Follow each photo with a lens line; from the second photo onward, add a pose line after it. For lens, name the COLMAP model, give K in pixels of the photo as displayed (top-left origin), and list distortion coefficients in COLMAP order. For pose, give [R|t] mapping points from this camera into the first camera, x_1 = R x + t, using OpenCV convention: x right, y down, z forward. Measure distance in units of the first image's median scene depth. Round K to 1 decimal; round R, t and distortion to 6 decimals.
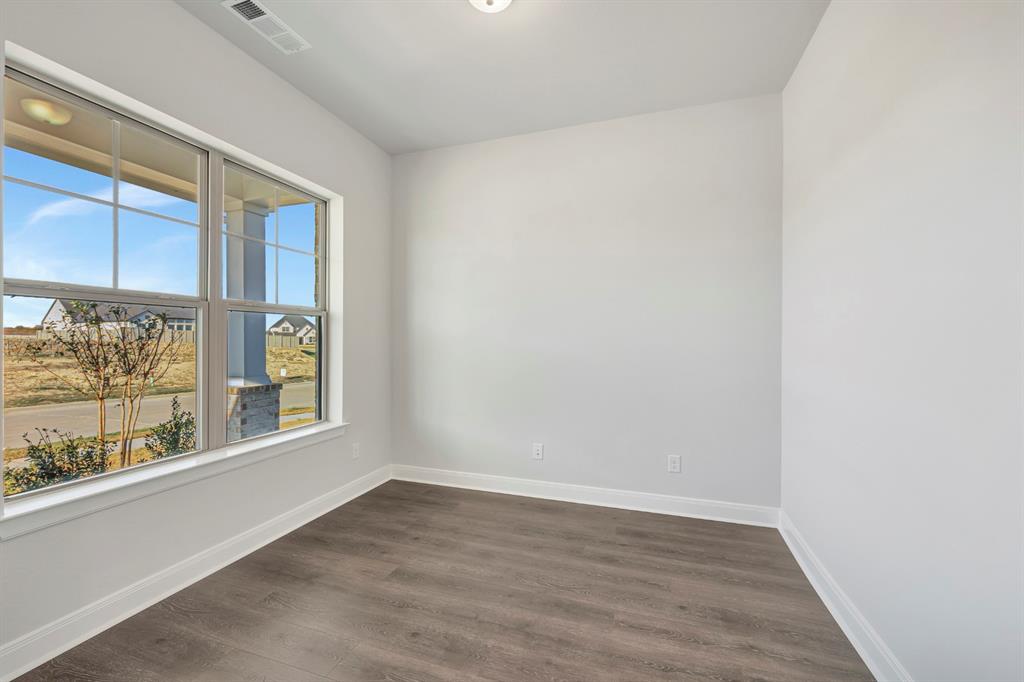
lens RADIAL K [[406.7, 0, 516.3], [0, 406.7, 337.0], [0, 0, 1]] dist [-0.000467, 0.000188]
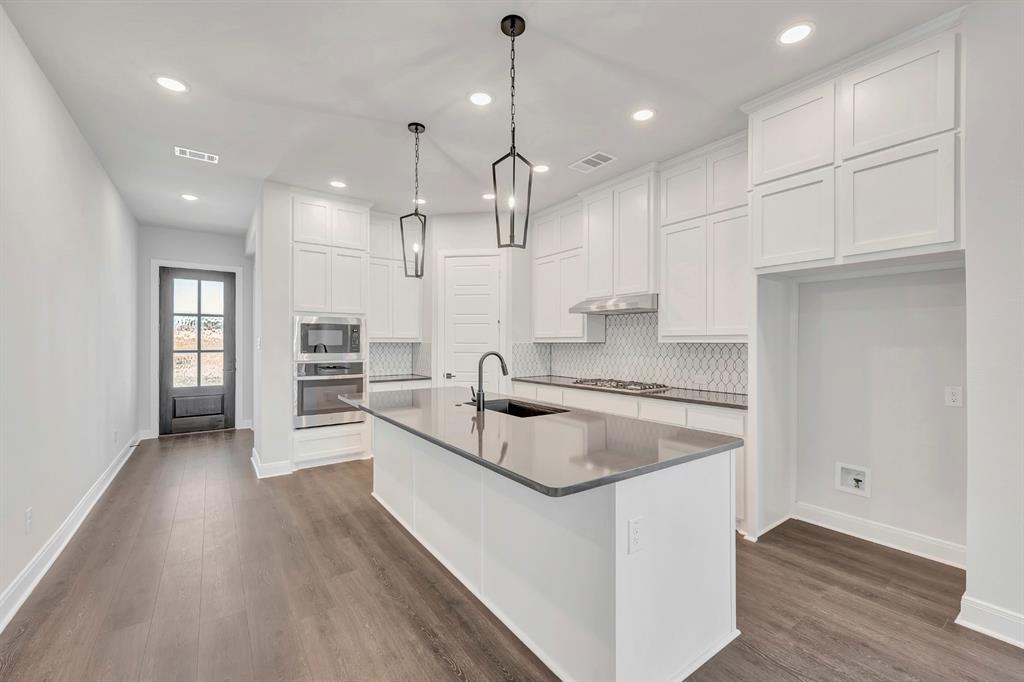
lens RADIAL K [[422.9, 0, 520.2], [0, 422.9, 341.4], [0, 0, 1]] dist [0.001524, -0.001023]
pose [[0.804561, -0.003304, -0.593861, 4.688479], [-0.008116, 0.999830, -0.016557, -0.052984], [0.593814, 0.018141, 0.804398, 0.707371]]
